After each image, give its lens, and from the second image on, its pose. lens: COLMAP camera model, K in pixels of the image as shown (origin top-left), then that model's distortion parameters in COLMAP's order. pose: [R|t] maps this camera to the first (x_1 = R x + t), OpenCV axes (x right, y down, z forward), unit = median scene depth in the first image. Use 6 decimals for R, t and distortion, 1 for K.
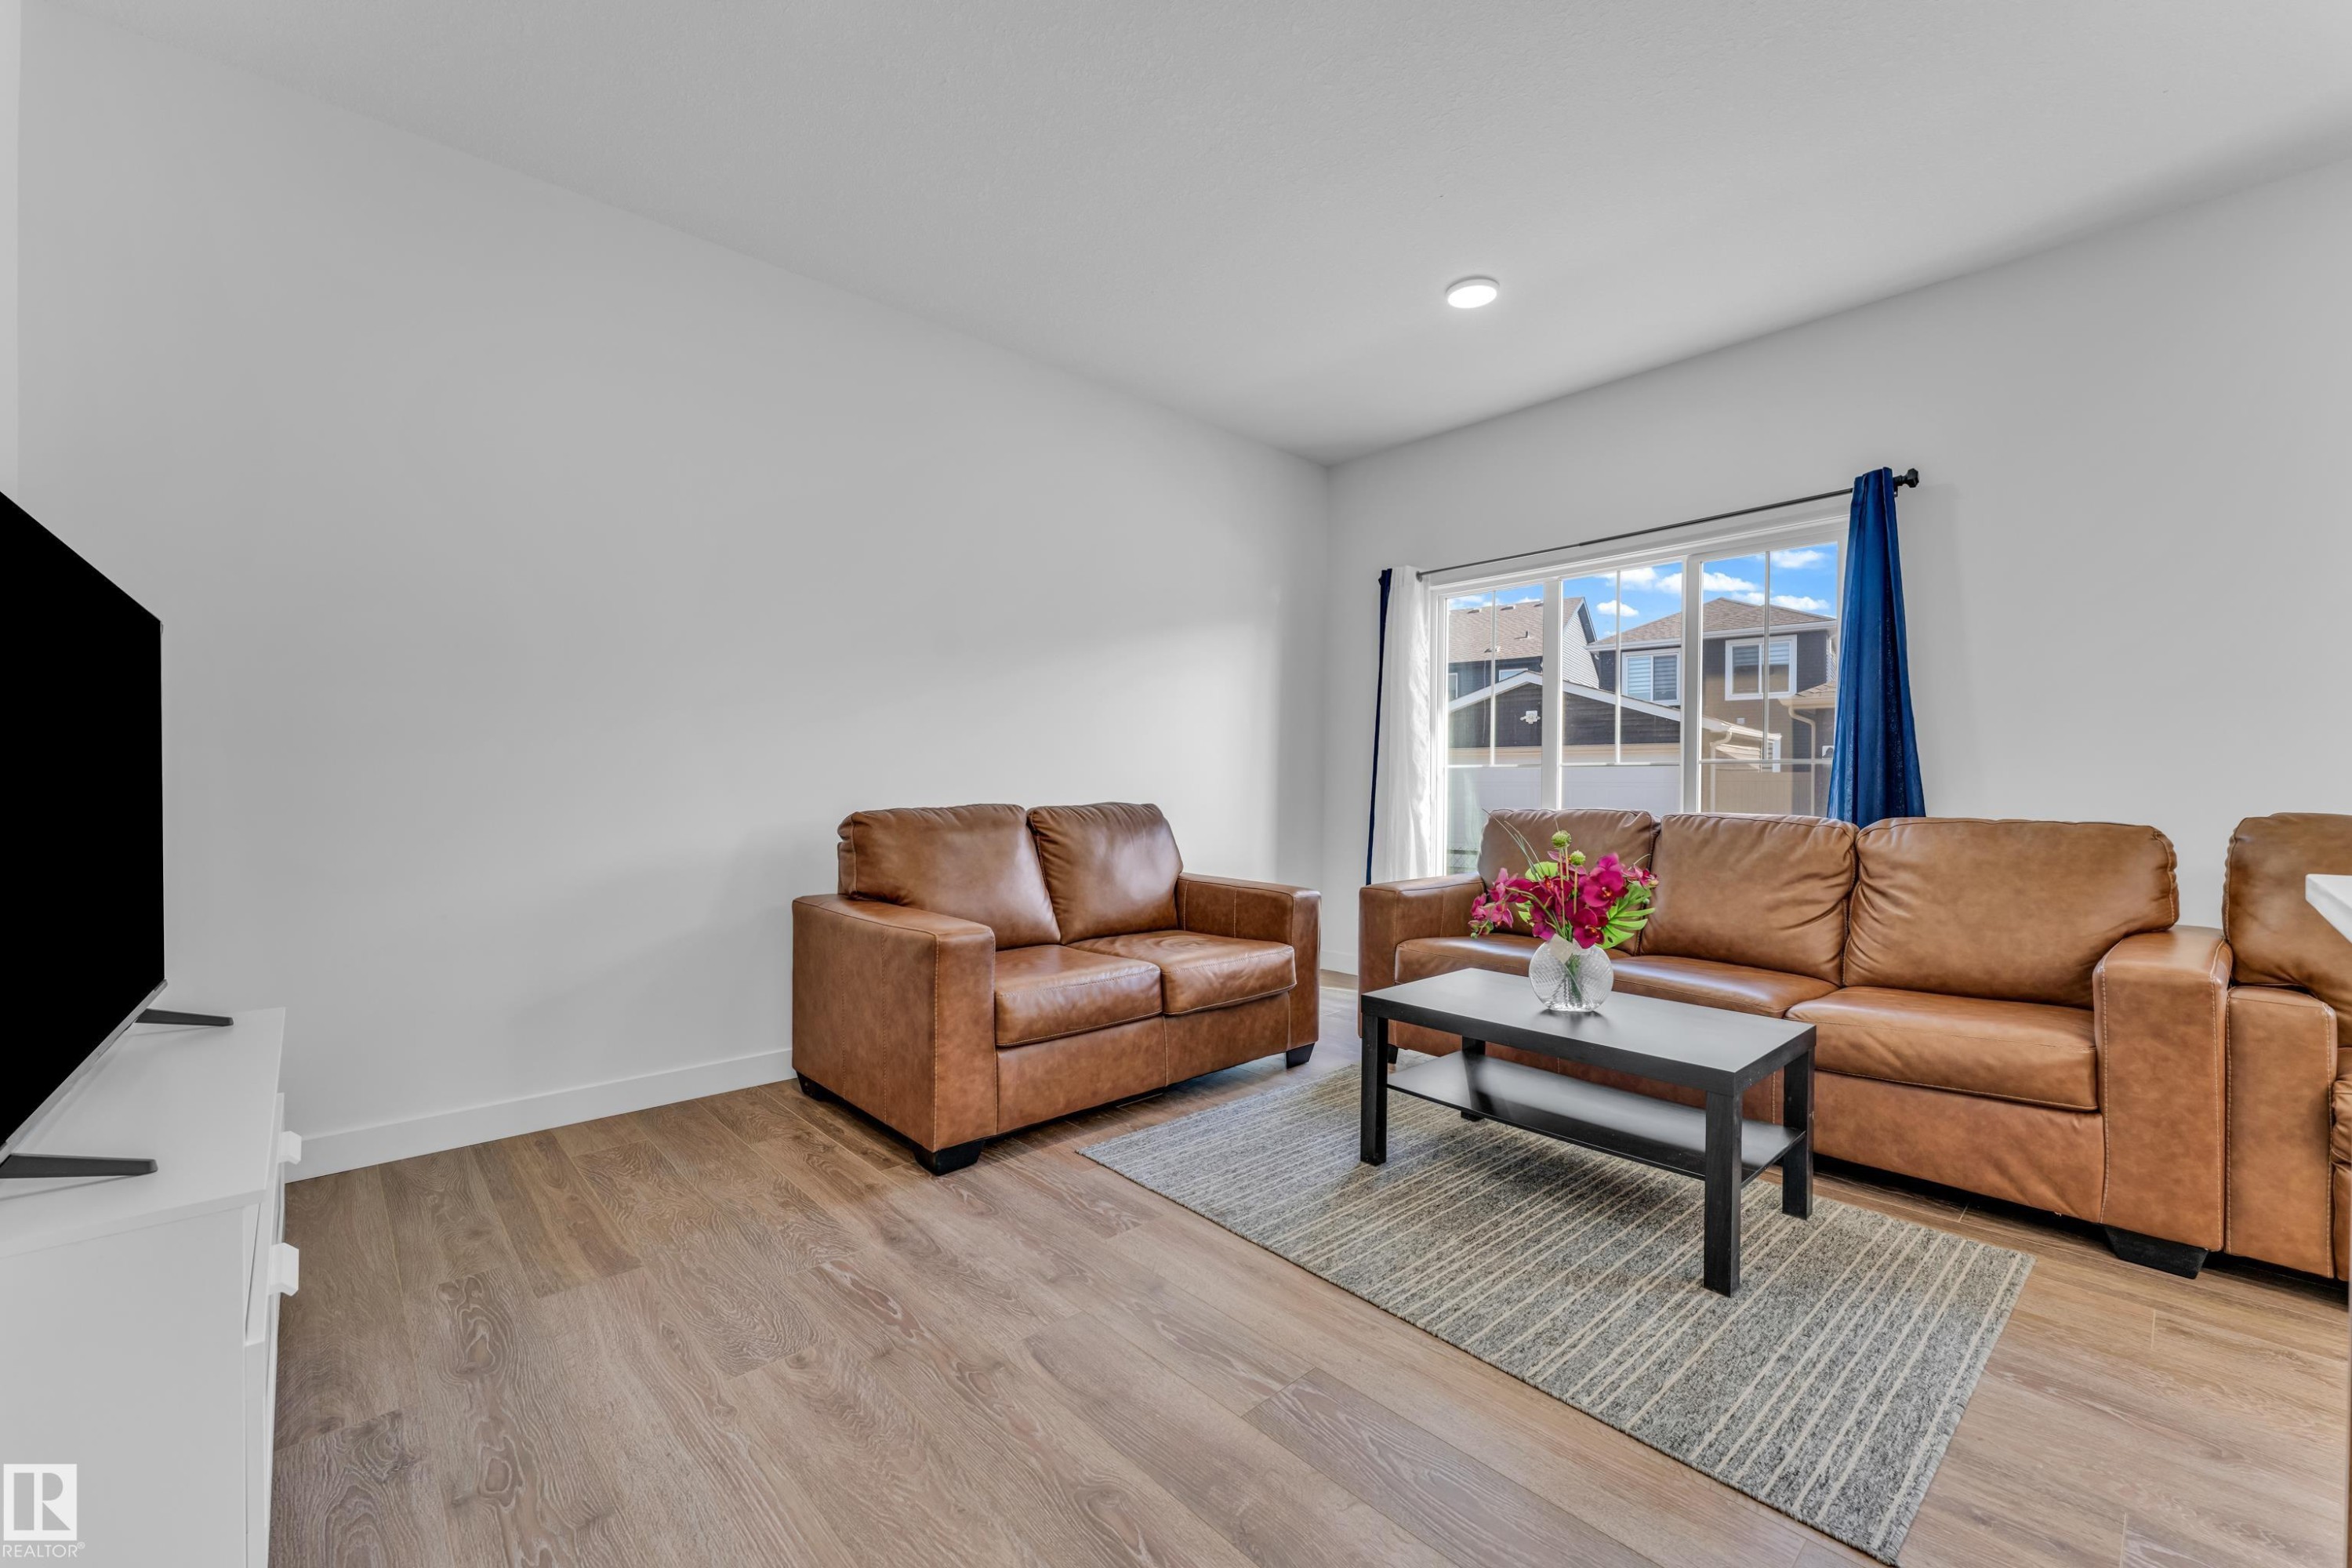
lens RADIAL K [[941.1, 0, 1184.7], [0, 941.1, 788.7], [0, 0, 1]] dist [-0.001785, -0.000023]
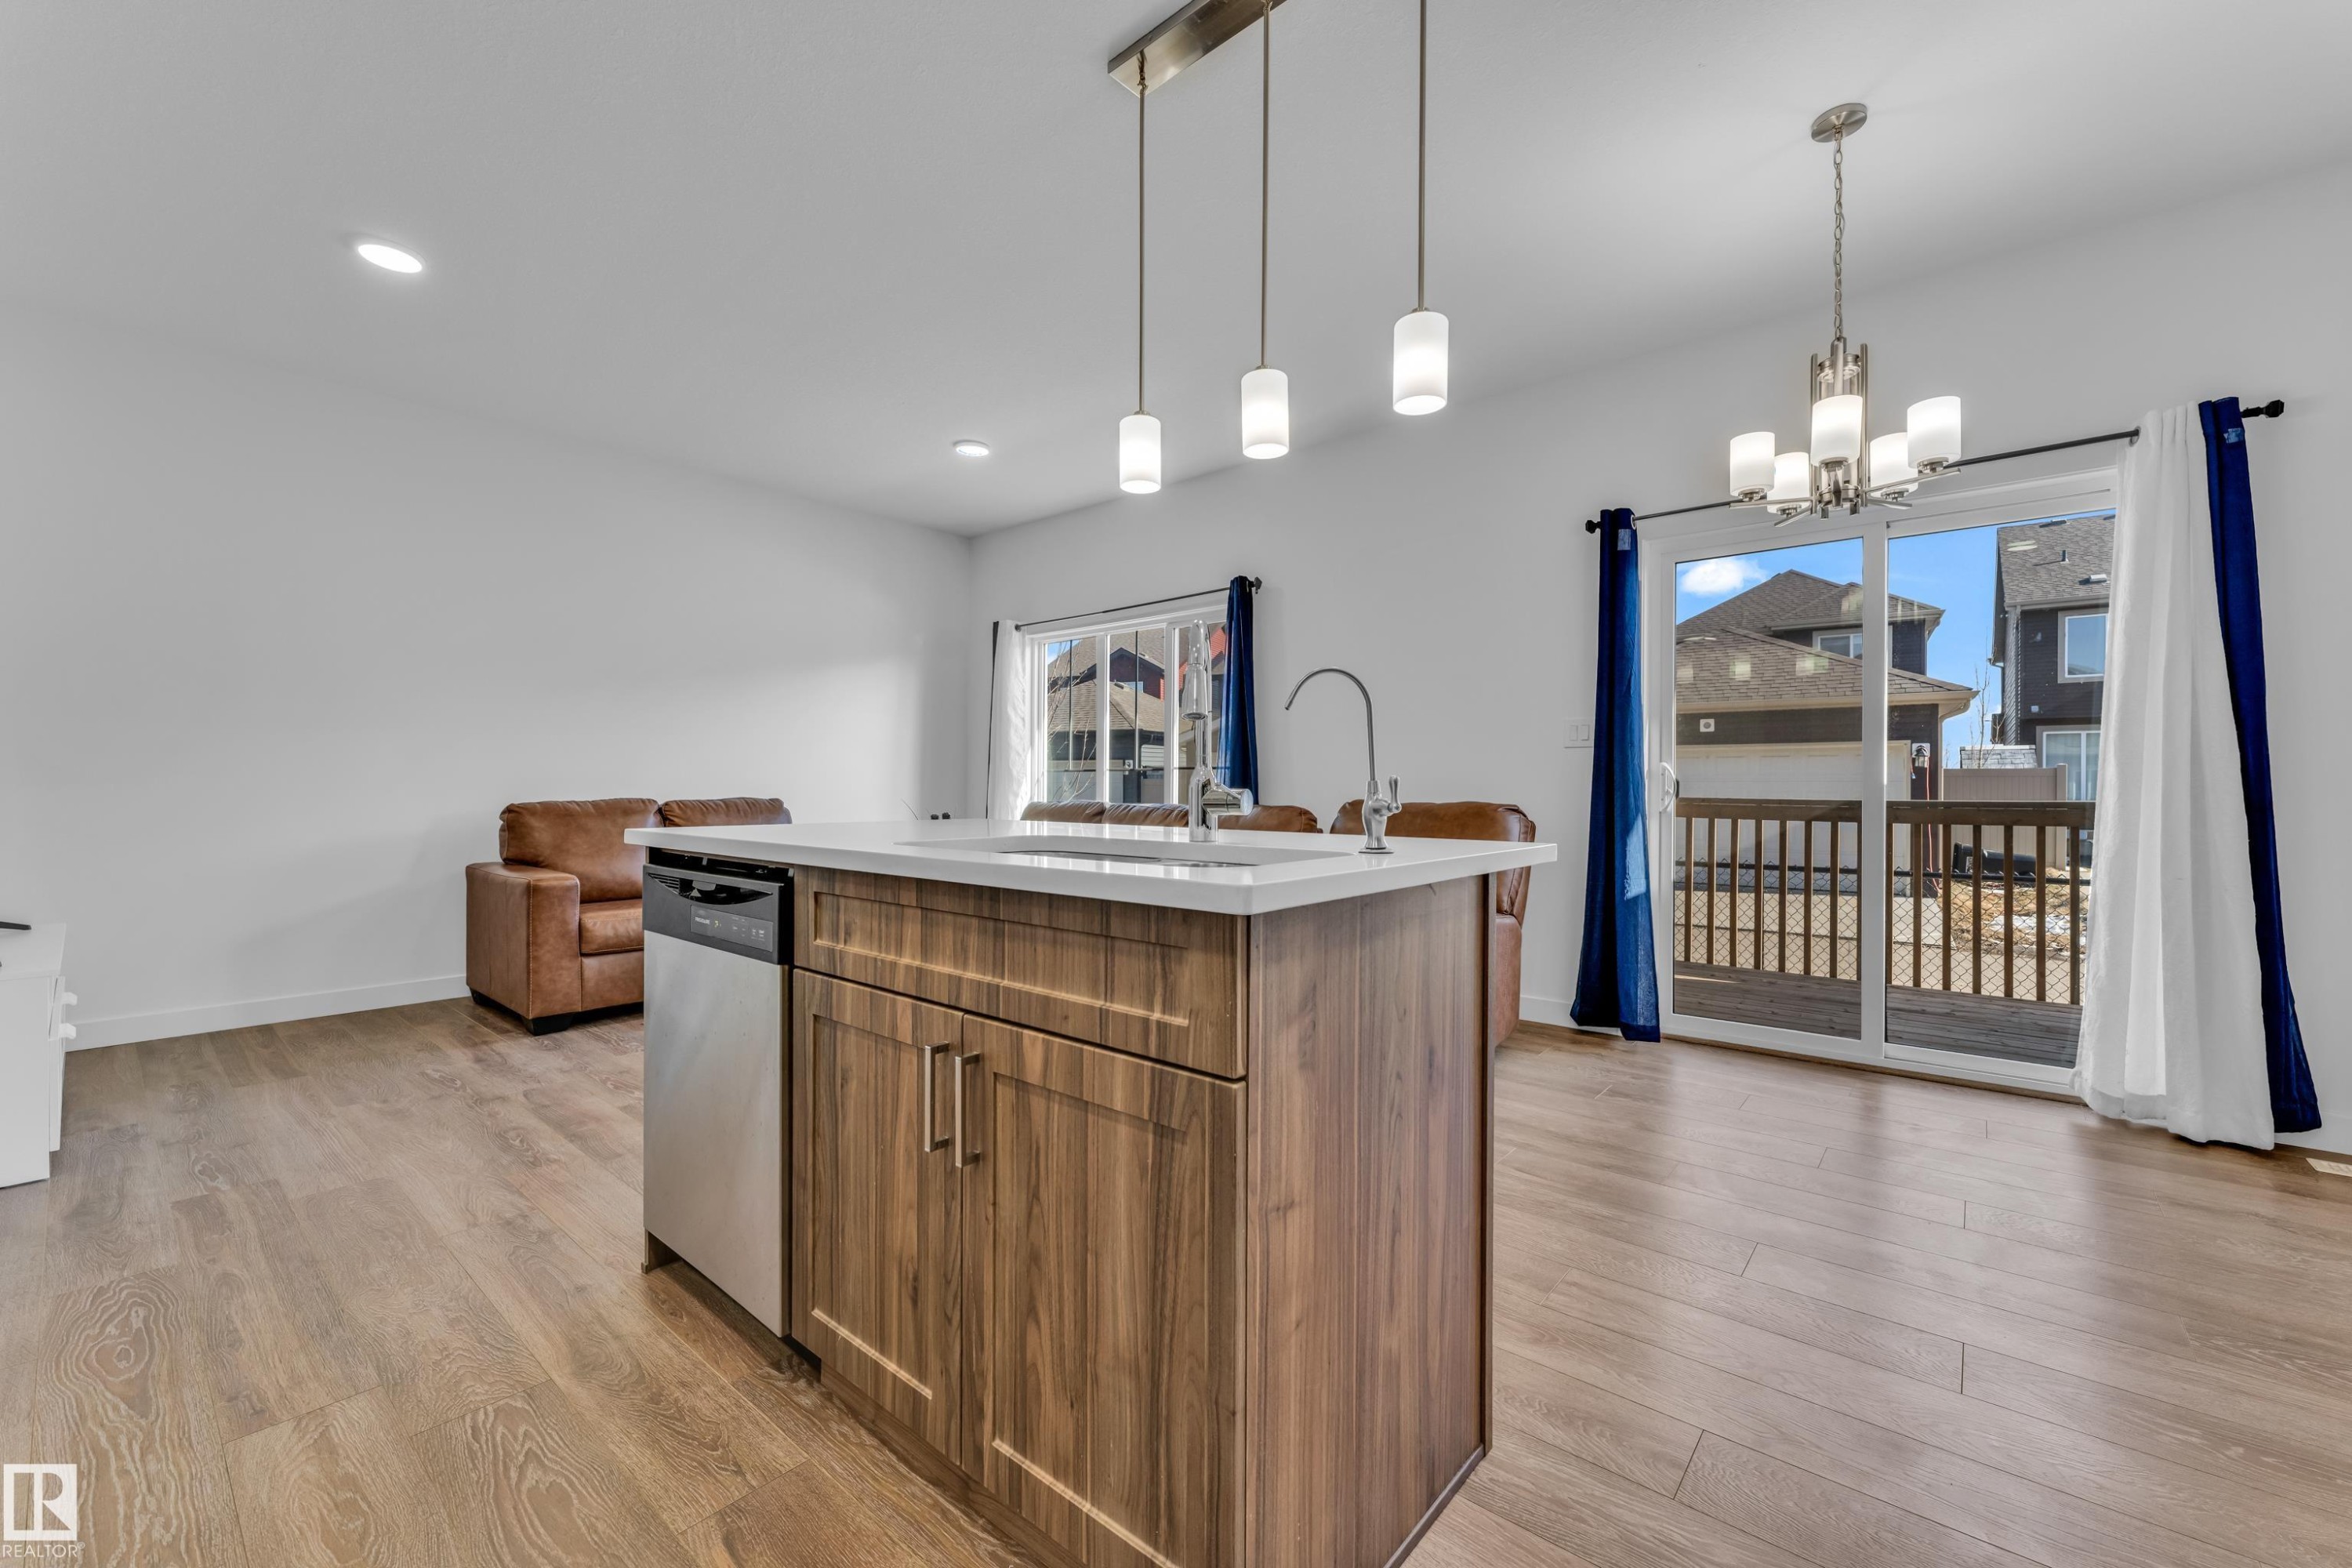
lens RADIAL K [[941.1, 0, 1179.4], [0, 941.1, 788.0], [0, 0, 1]] dist [-0.001785, -0.000023]
pose [[0.993836, -0.002152, 0.110844, 0.627086], [0.002334, 0.999996, -0.001512, 0.006609], [-0.110840, 0.001762, 0.993837, -0.667246]]
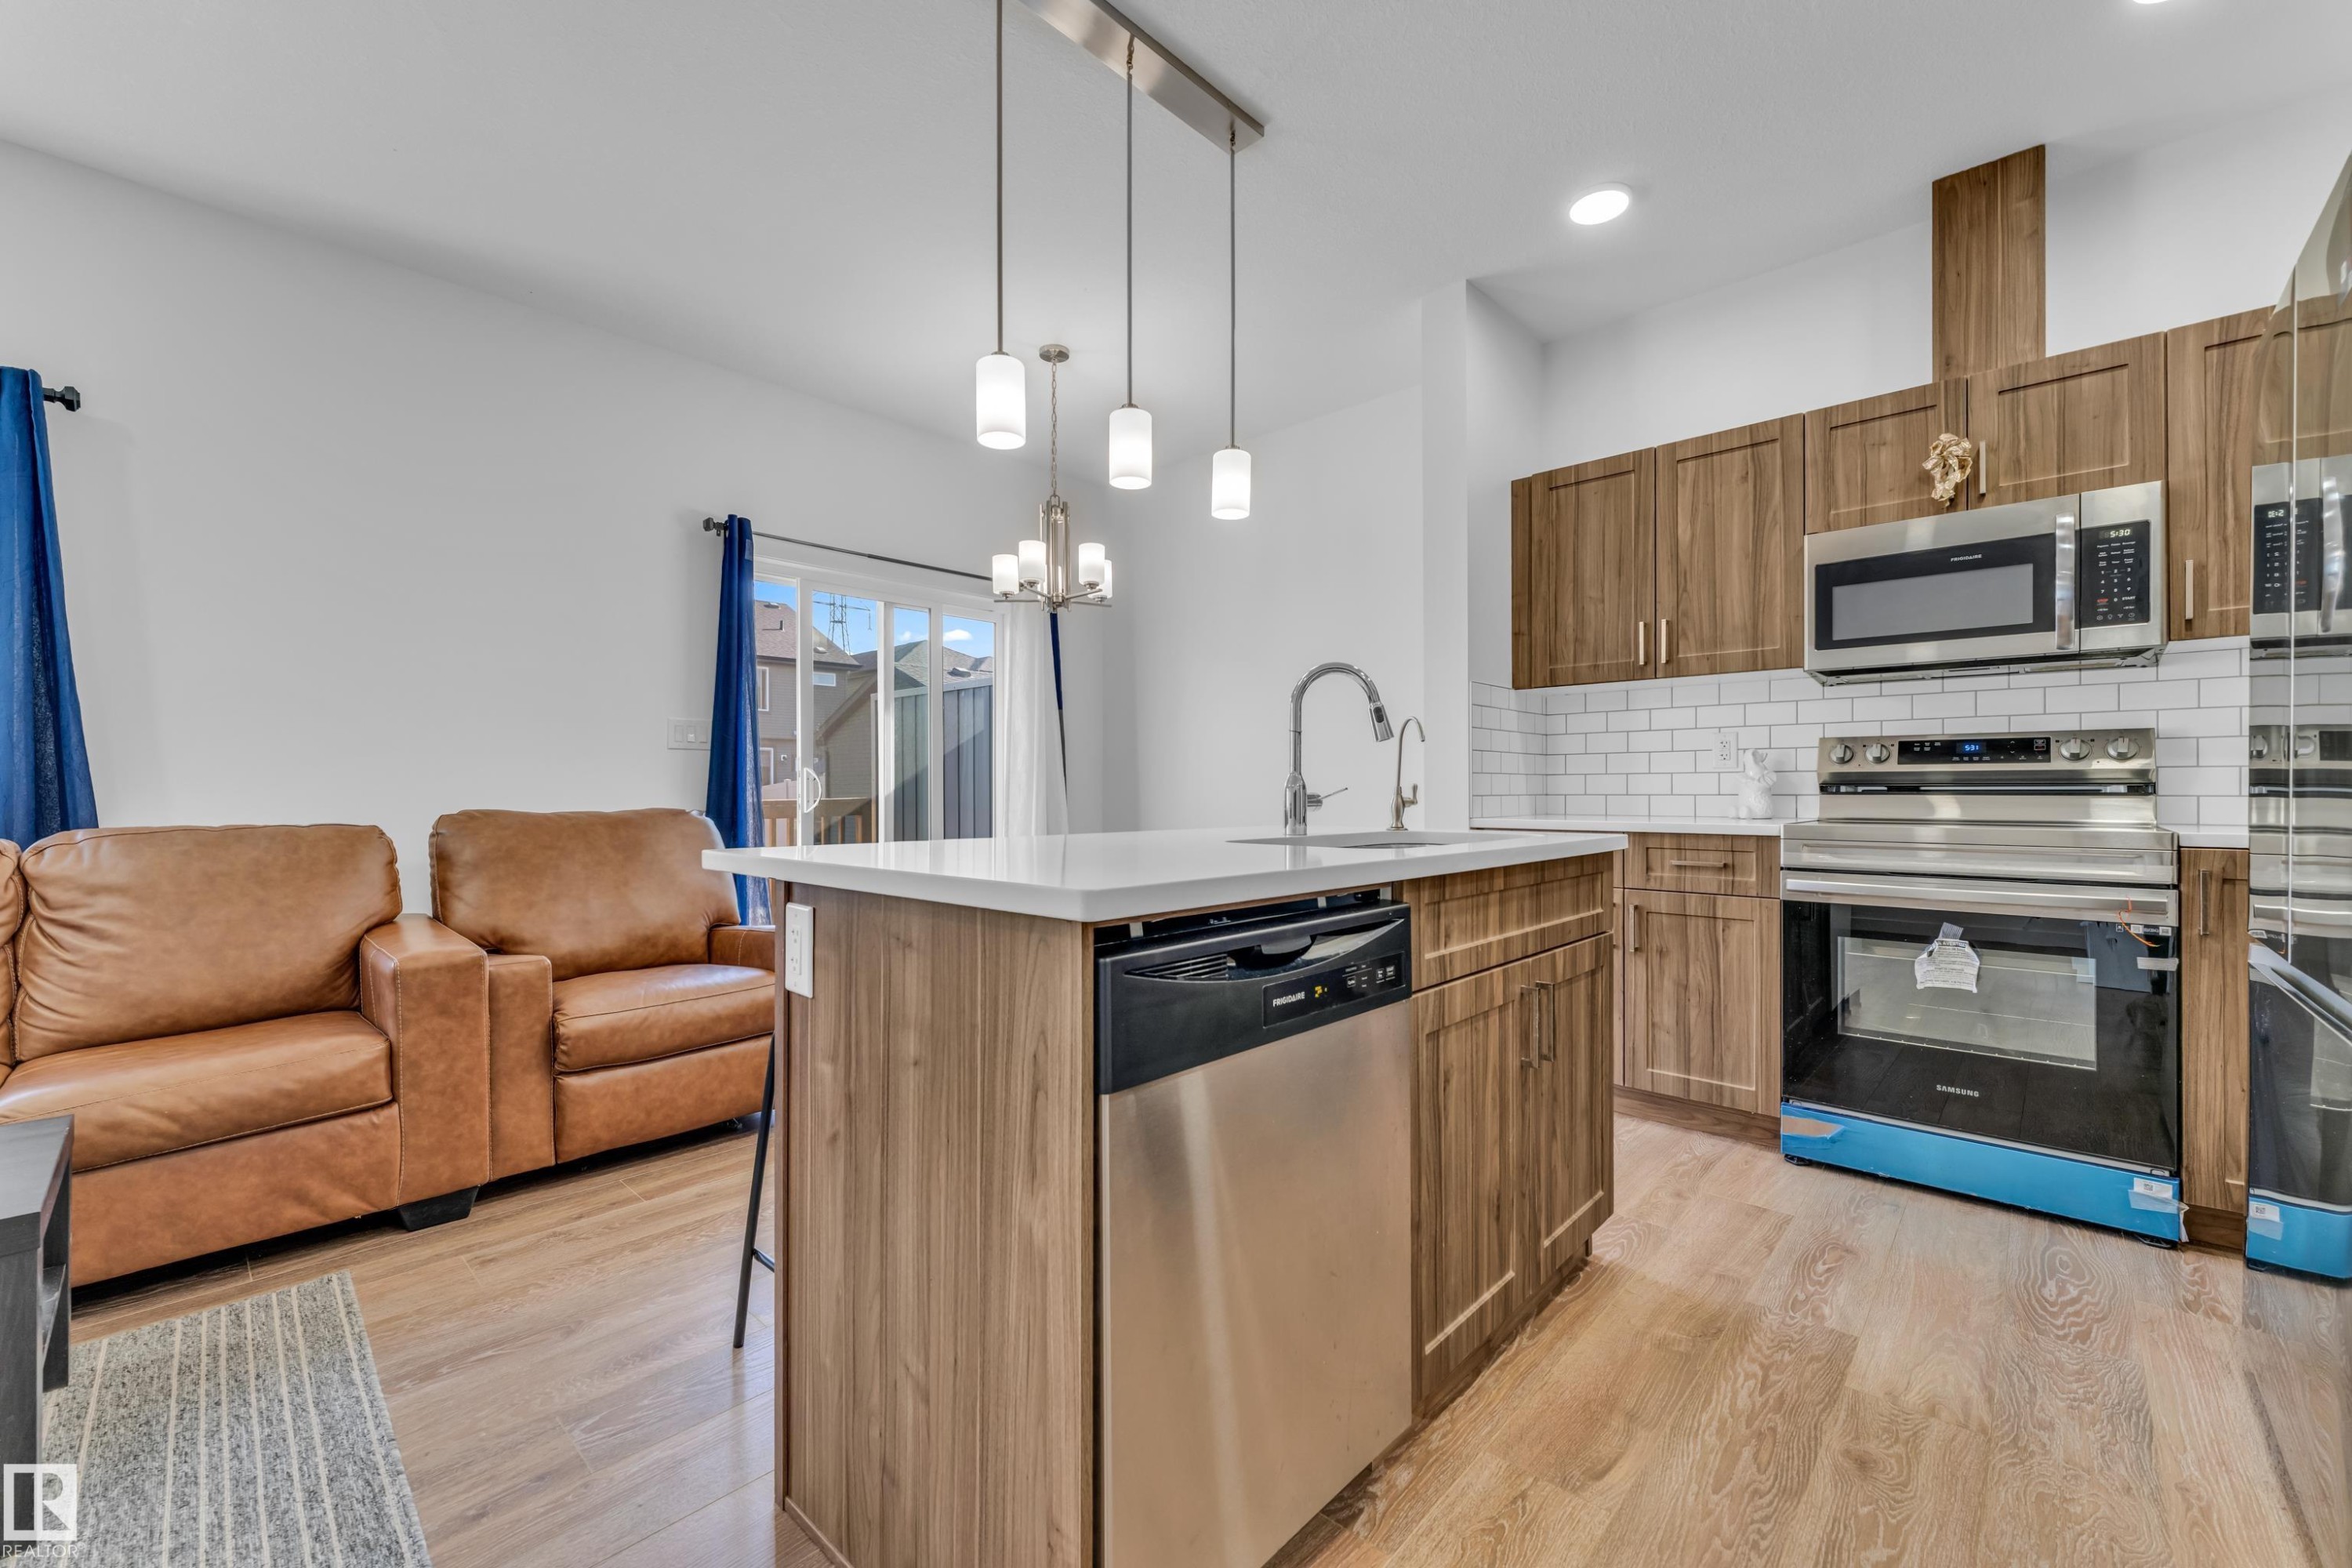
lens RADIAL K [[941.1, 0, 1190.0], [0, 941.1, 790.3], [0, 0, 1]] dist [-0.001785, -0.000023]
pose [[-0.075916, -0.004311, 0.997105, -0.111216], [0.005476, 0.999974, 0.004740, -0.000386], [-0.997099, 0.005820, -0.075890, 0.163268]]
